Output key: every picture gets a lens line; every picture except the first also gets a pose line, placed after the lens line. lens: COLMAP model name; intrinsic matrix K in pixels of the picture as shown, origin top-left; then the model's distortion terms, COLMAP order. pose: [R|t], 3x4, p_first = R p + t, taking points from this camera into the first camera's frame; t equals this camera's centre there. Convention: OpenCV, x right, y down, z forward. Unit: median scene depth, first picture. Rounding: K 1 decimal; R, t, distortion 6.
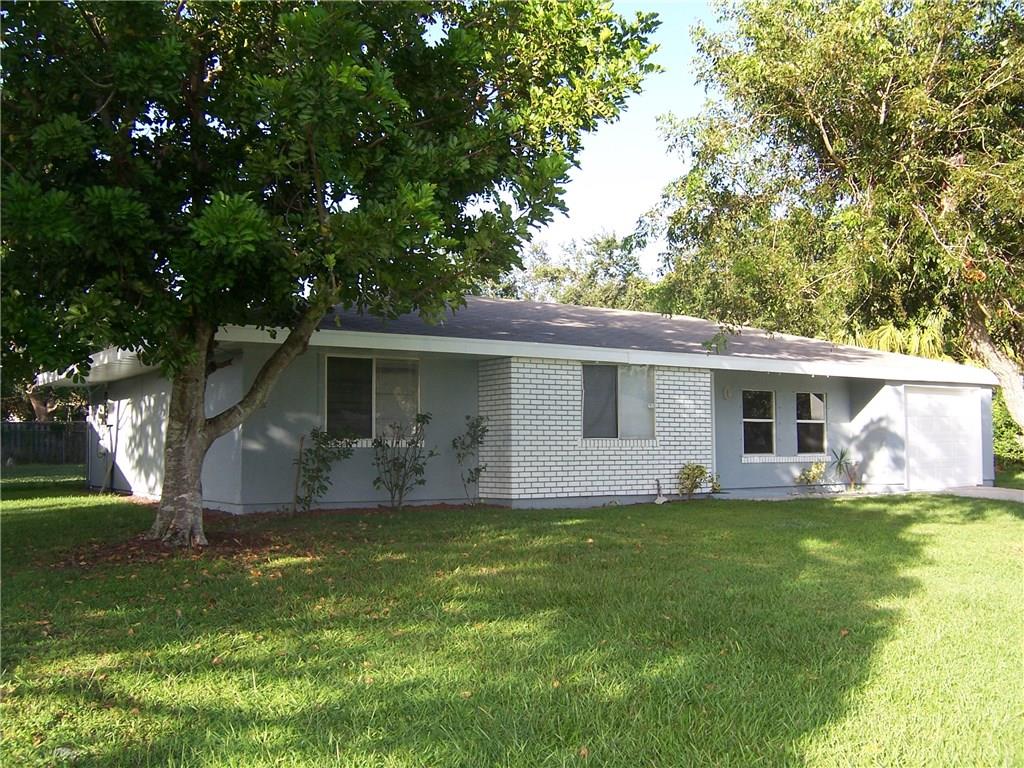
lens RADIAL K [[1032.5, 0, 512.0], [0, 1032.5, 384.0], [0, 0, 1]] dist [-0.107195, 0.020778]
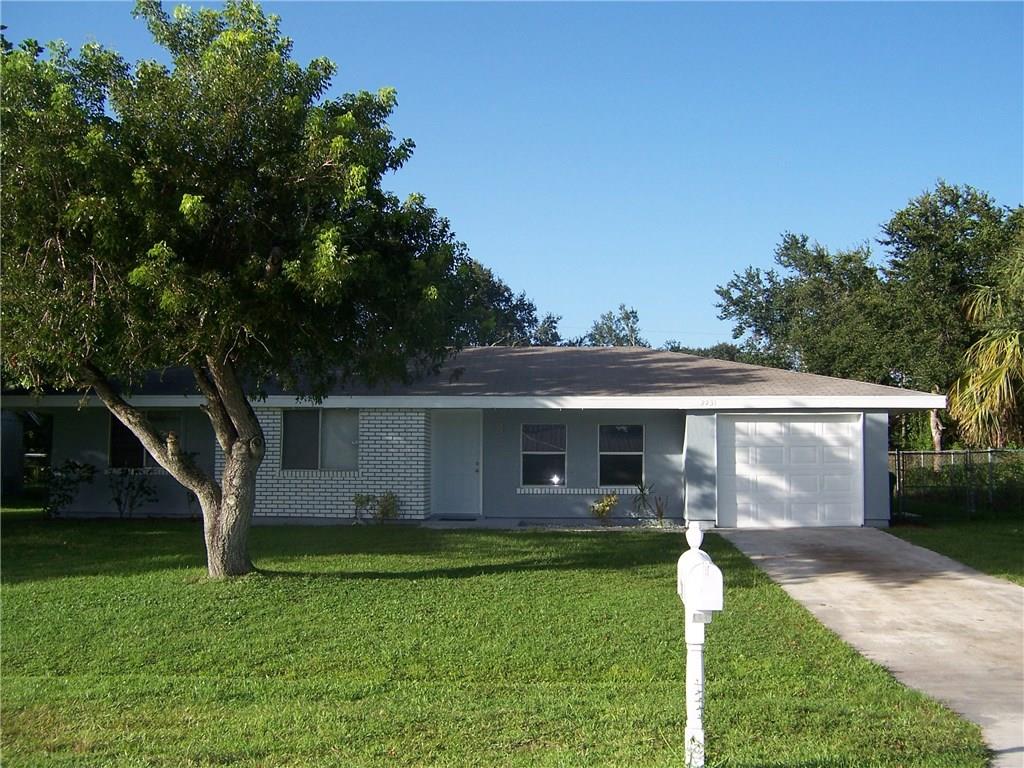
lens RADIAL K [[1032.5, 0, 512.0], [0, 1032.5, 384.0], [0, 0, 1]] dist [-0.107195, 0.020778]
pose [[0.792428, -0.044265, -0.608357, 0.982639], [0.032539, 0.999011, -0.030304, -0.003917], [0.609097, 0.004219, 0.793085, 0.176153]]
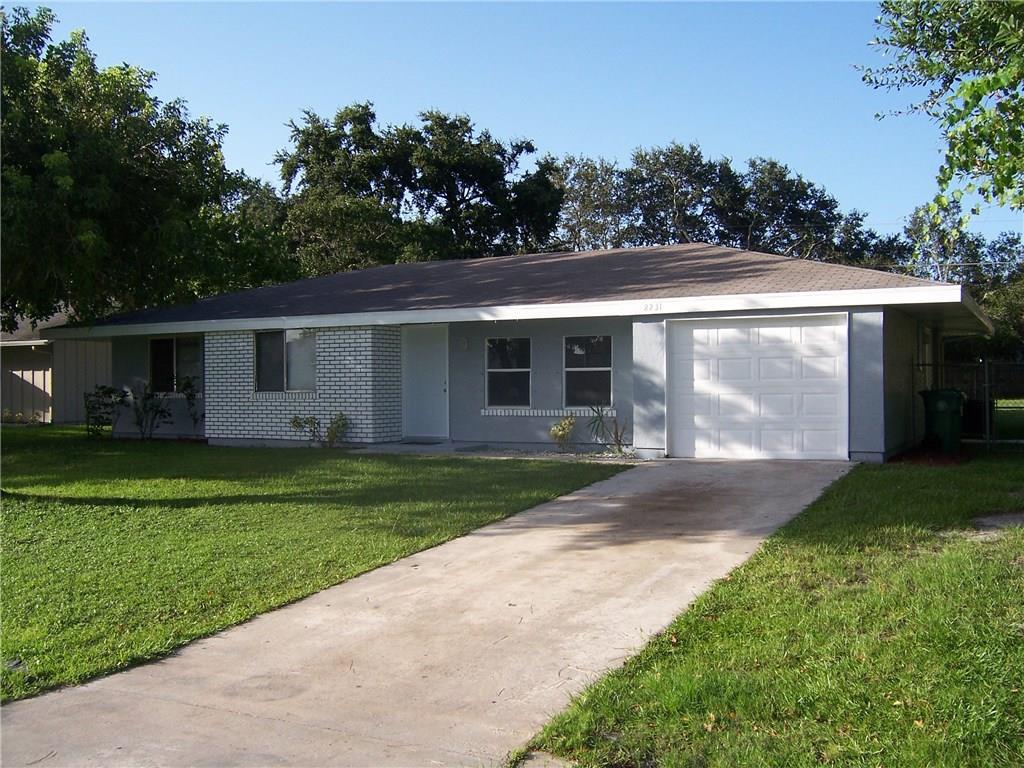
lens RADIAL K [[1032.5, 0, 512.0], [0, 1032.5, 384.0], [0, 0, 1]] dist [-0.107195, 0.020778]
pose [[0.470166, -0.001155, -0.882577, 1.231788], [0.062975, 0.997494, 0.032242, 0.020991], [0.880329, -0.070740, 0.469060, 0.649522]]
